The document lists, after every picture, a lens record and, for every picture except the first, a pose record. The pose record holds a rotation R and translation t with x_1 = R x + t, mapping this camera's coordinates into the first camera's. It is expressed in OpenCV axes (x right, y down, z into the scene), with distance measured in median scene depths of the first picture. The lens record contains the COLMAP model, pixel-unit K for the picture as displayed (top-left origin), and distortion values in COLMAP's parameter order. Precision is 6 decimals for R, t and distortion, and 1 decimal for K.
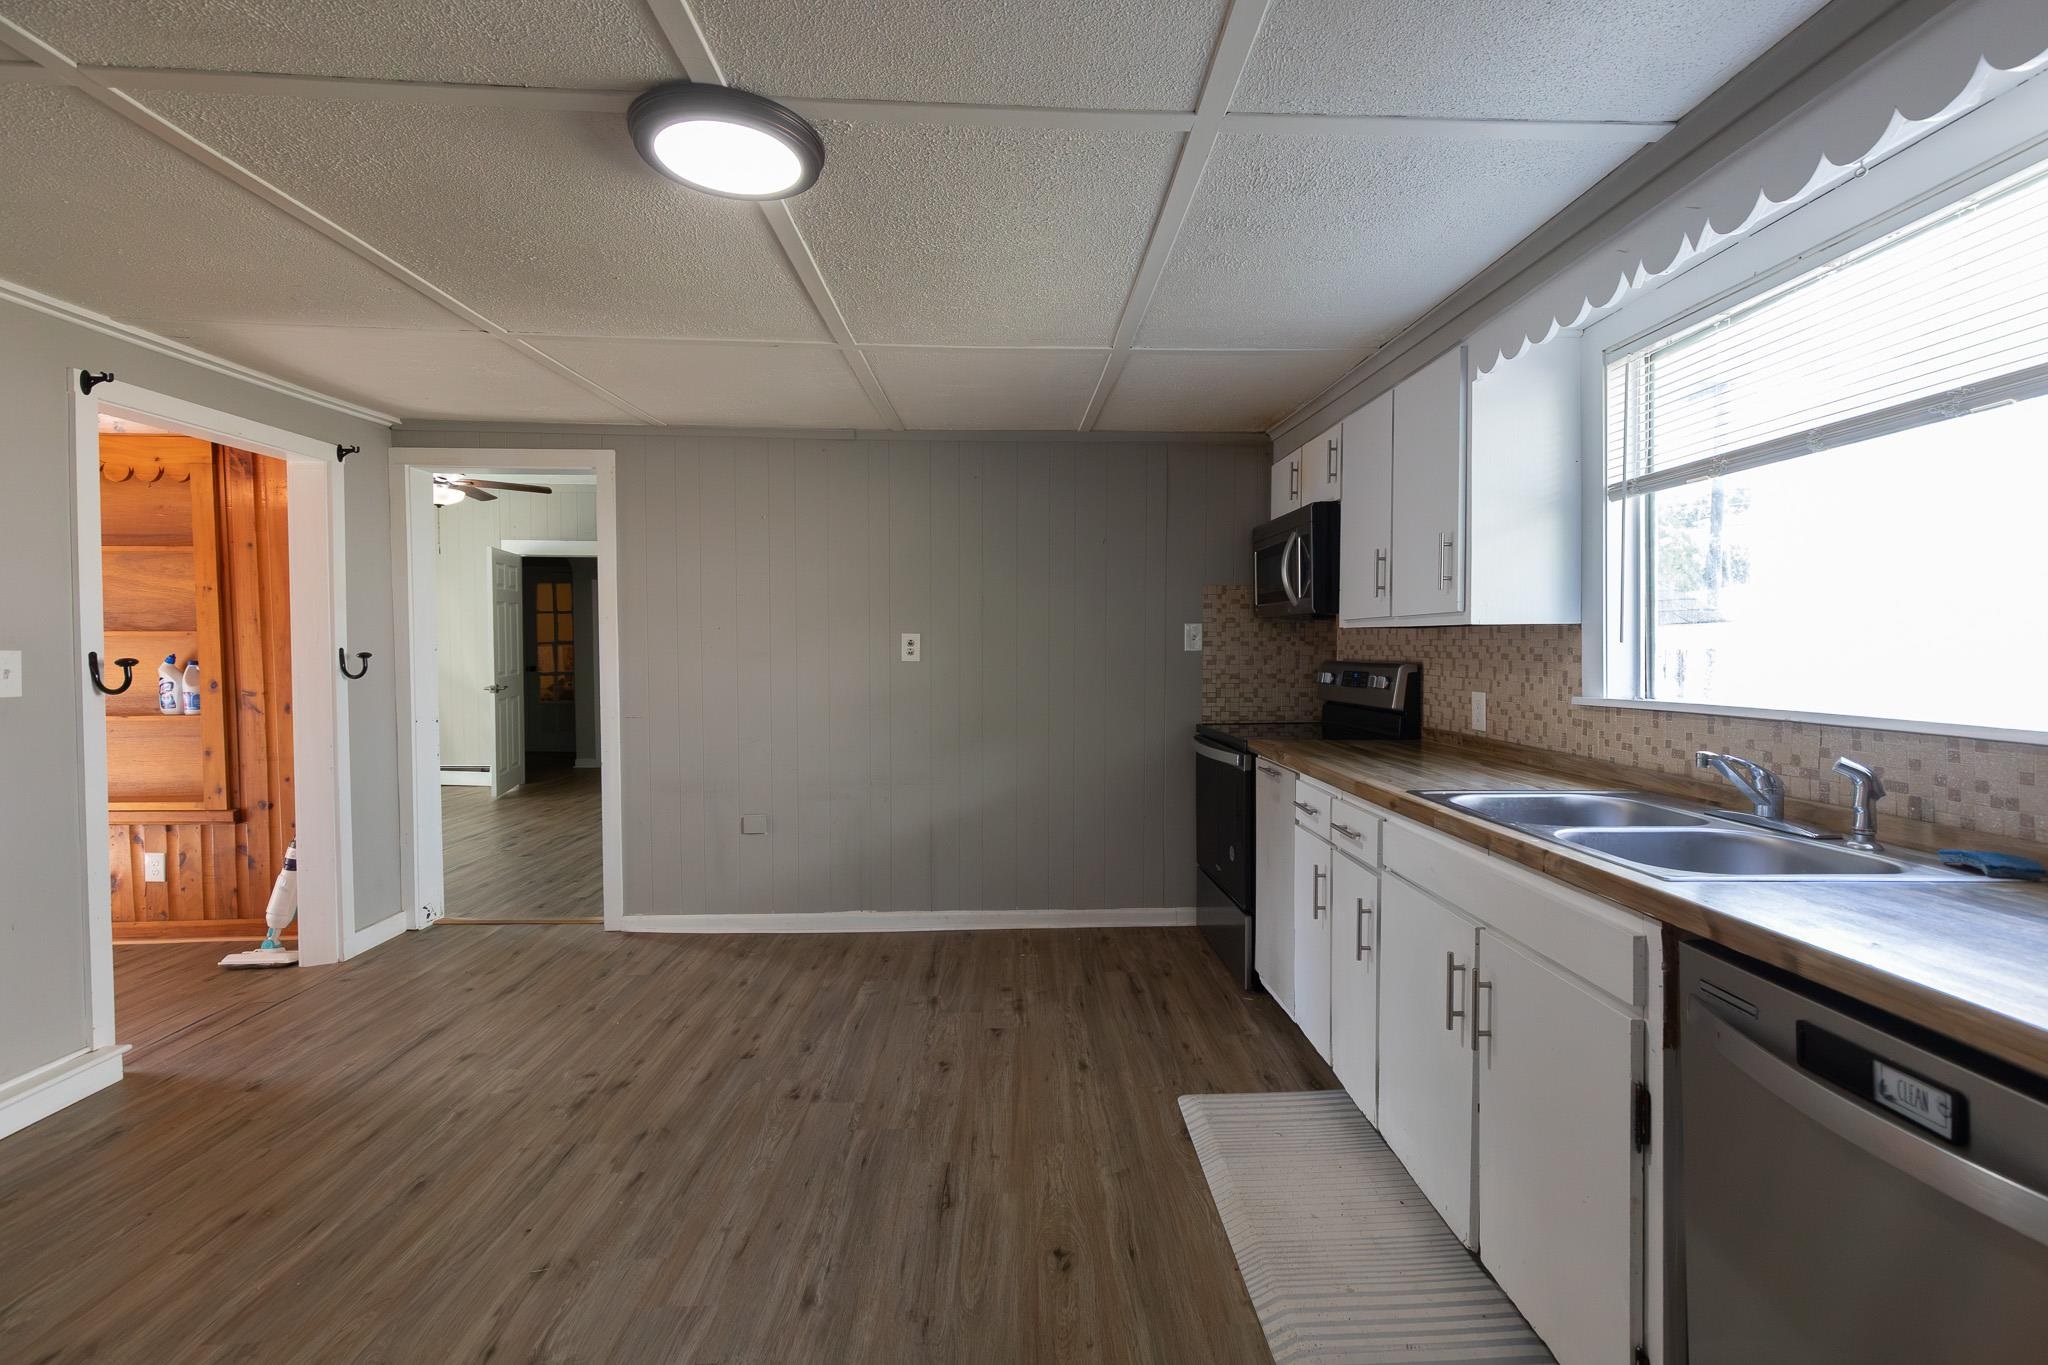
lens RADIAL K [[910.5, 0, 1043.6], [0, 910.5, 671.0], [0, 0, 1]] dist [0.007751, -0.002243]
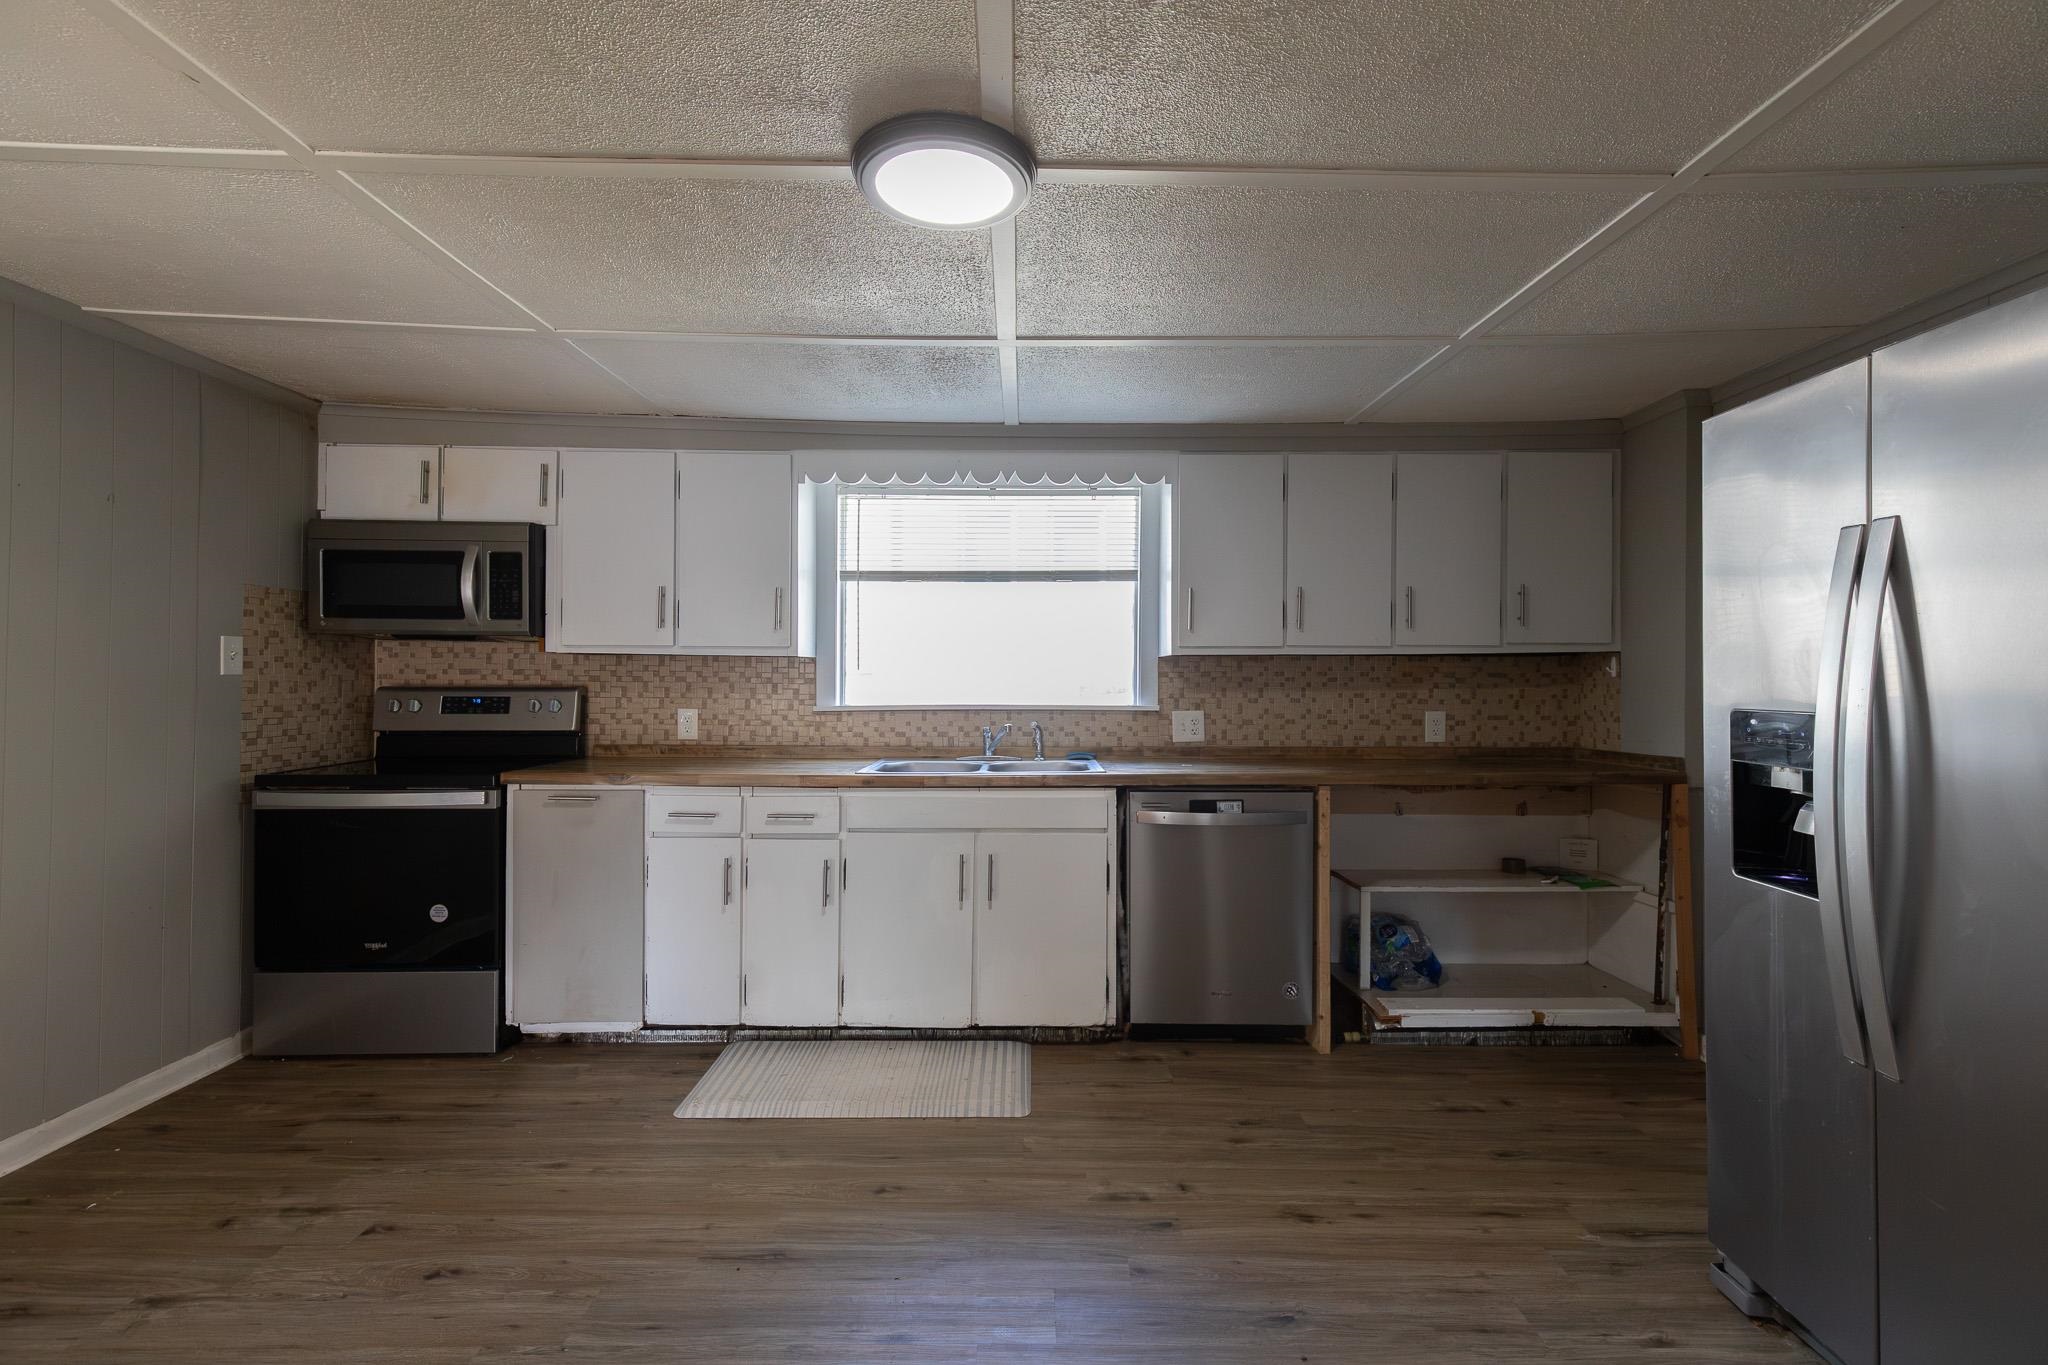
lens RADIAL K [[910.5, 0, 1043.3], [0, 910.5, 672.8], [0, 0, 1]] dist [0.007751, -0.002243]
pose [[0.028101, 0.002440, 0.999602, -0.668623], [0.021100, 0.999773, -0.003034, -0.010284], [-0.999382, 0.021177, 0.028043, 0.433352]]
